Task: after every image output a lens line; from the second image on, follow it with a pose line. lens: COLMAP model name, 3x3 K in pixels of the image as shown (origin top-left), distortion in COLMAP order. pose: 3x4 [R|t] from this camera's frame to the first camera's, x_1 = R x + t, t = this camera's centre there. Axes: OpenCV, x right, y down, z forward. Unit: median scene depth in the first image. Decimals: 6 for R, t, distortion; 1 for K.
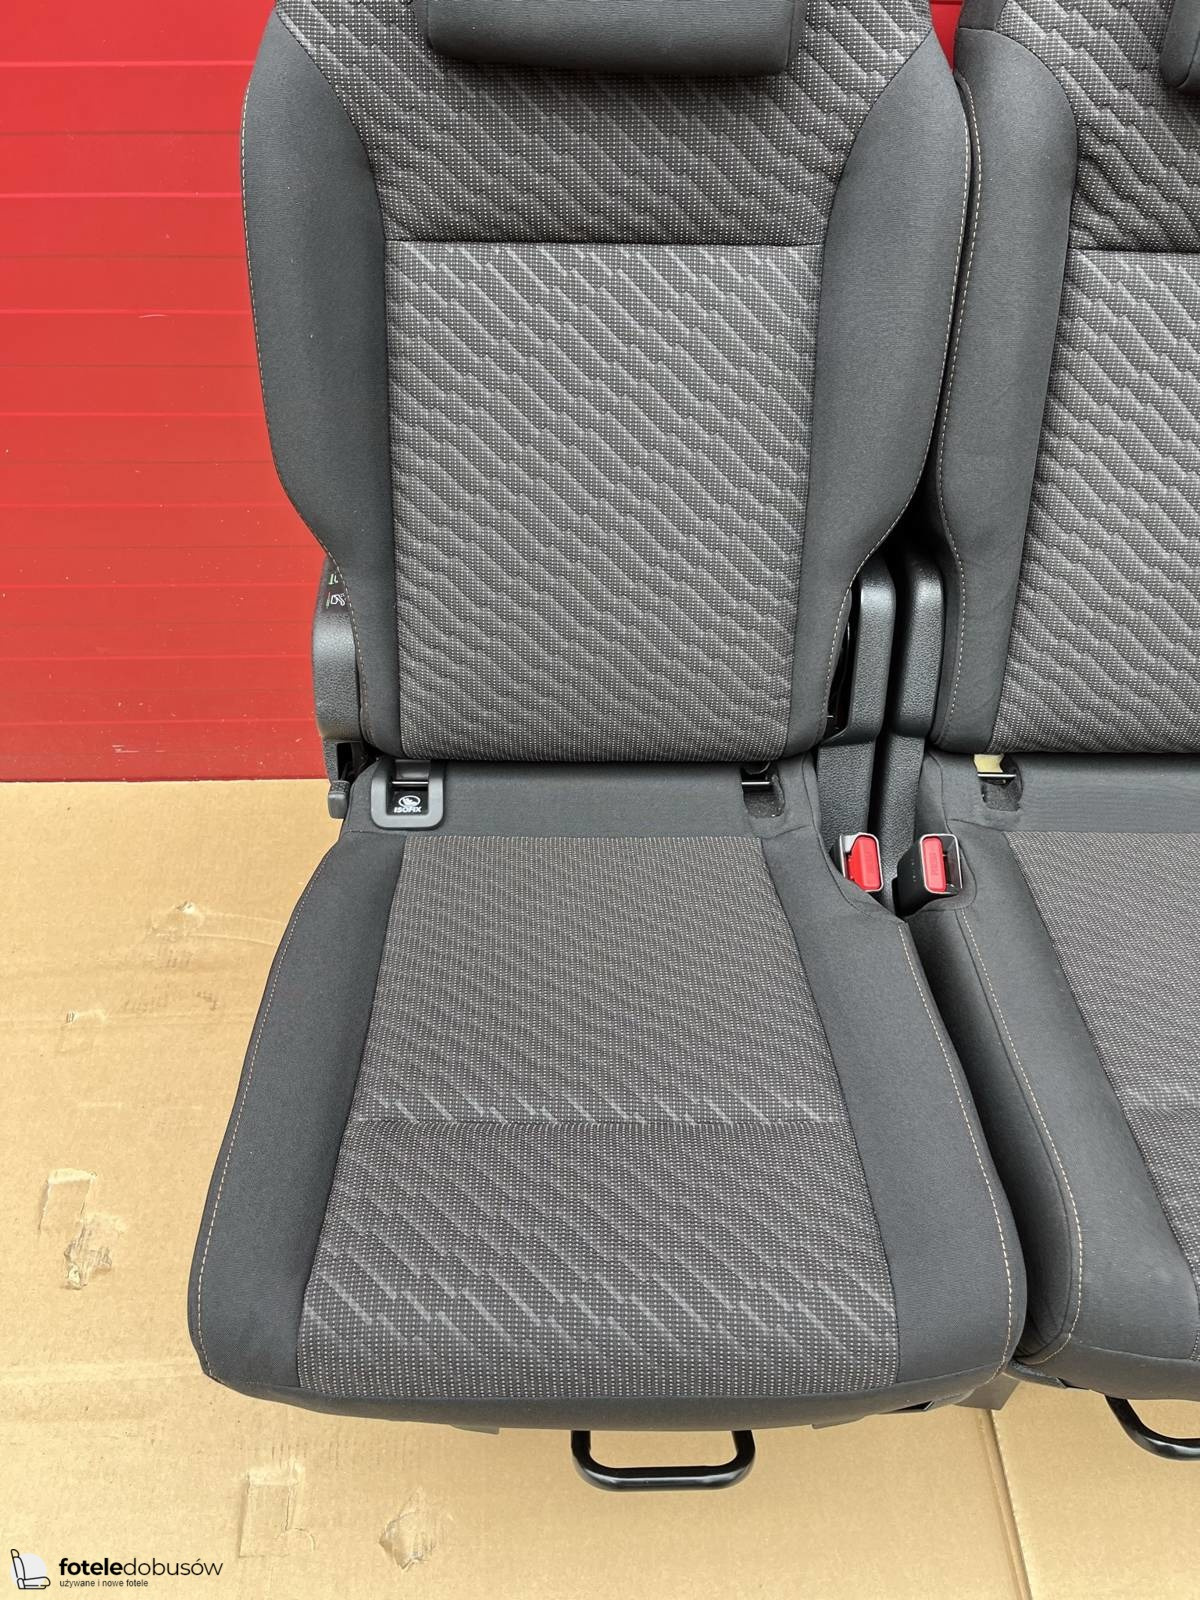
lens RADIAL K [[1214.2, 0, 592.2], [0, 1214.2, 803.1], [0, 0, 1]] dist [0.061868, -0.103110]
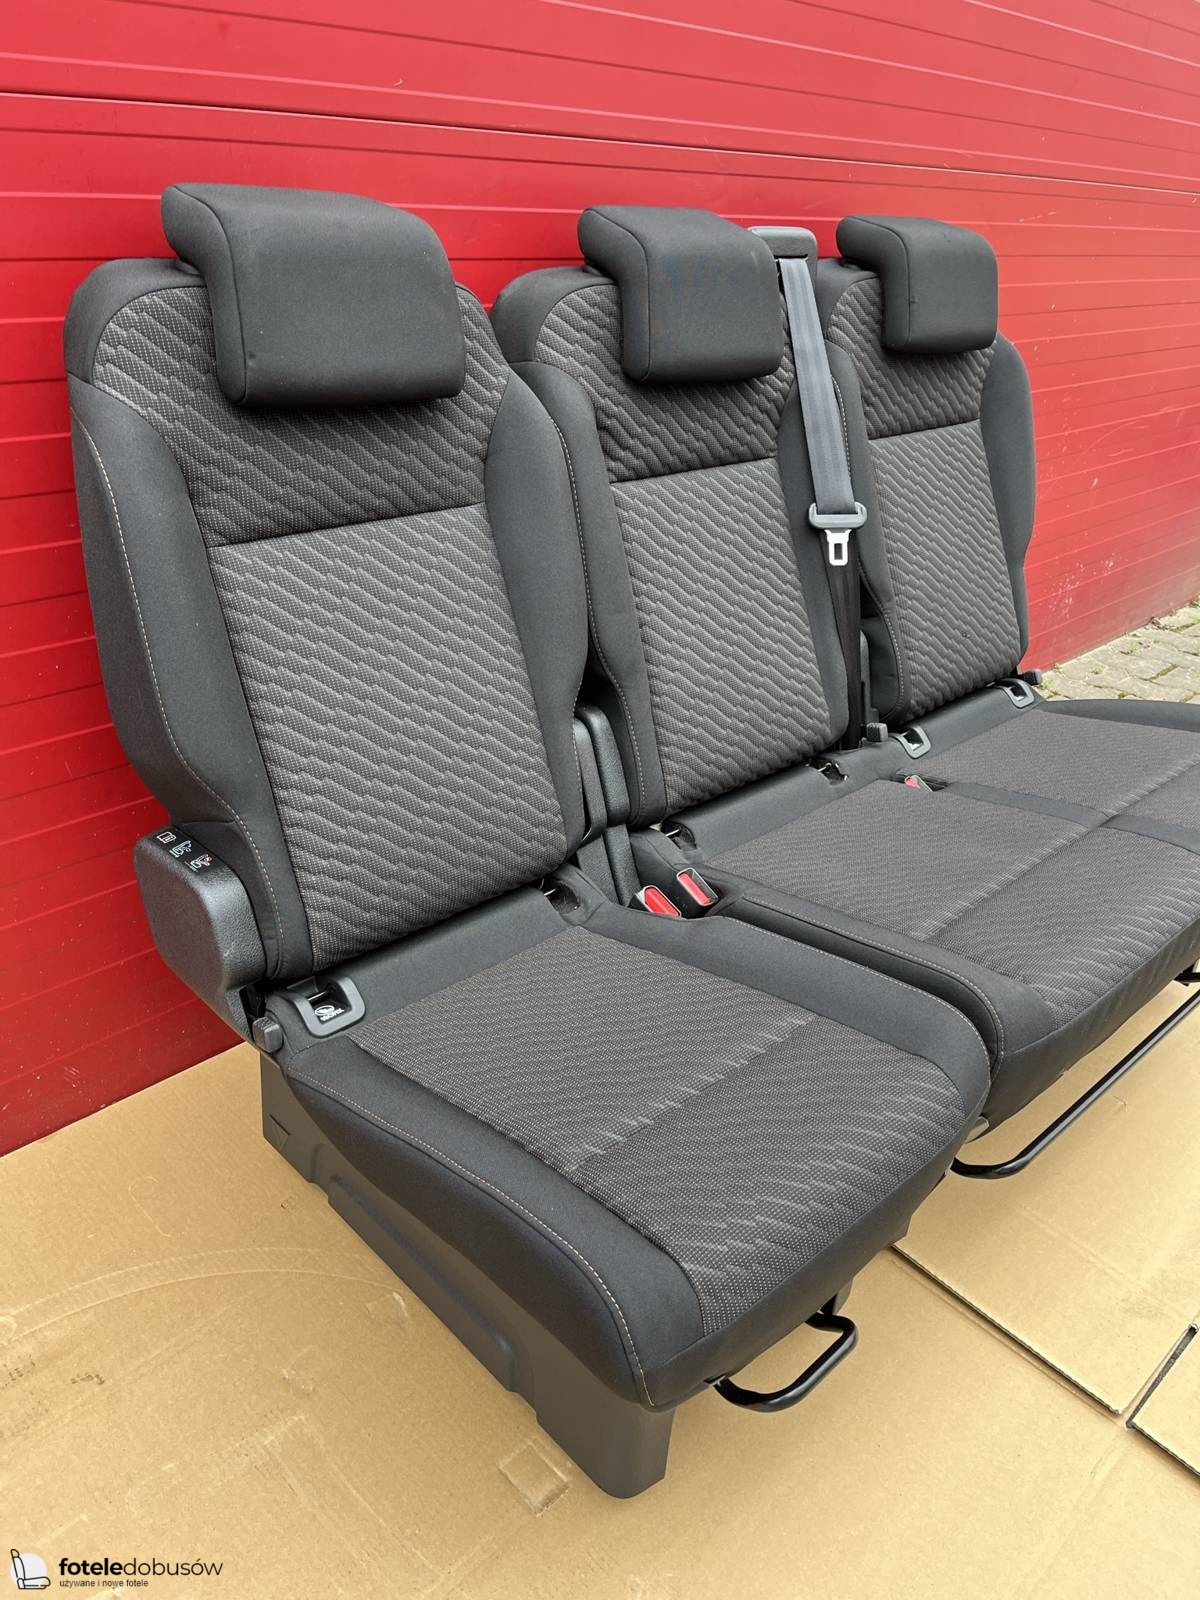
lens RADIAL K [[1214.2, 0, 592.2], [0, 1214.2, 803.1], [0, 0, 1]] dist [0.061868, -0.103110]
pose [[0.735530, -0.291988, 0.611342, -0.631810], [0.442773, 0.890159, -0.107561, 0.061129], [-0.512785, 0.349800, 0.784023, -0.056253]]
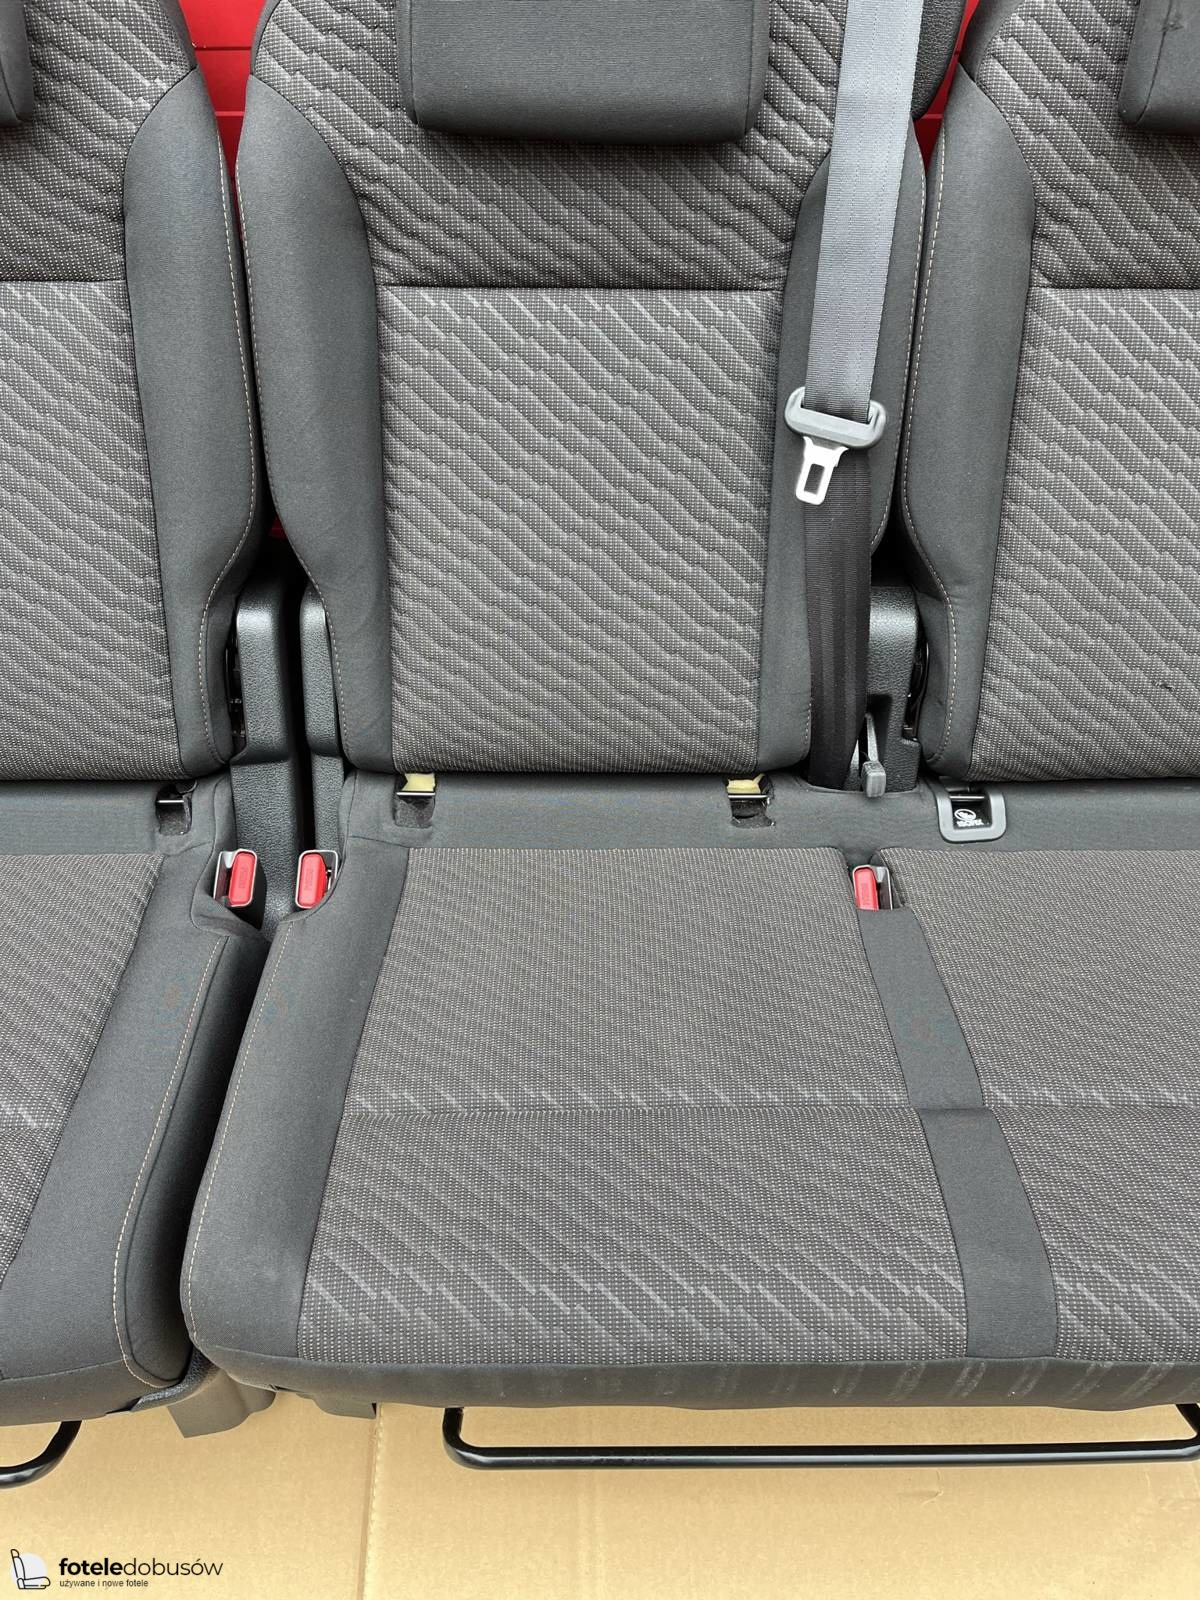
lens RADIAL K [[1186.2, 0, 600.0], [0, 1186.2, 800.0], [0, 0, 1]] dist [0.061427, -0.095420]
pose [[0.999985, -0.001409, -0.005372, 0.540876], [0.001275, 0.999689, -0.024913, 0.008995], [0.005405, 0.024906, 0.999675, -0.001959]]
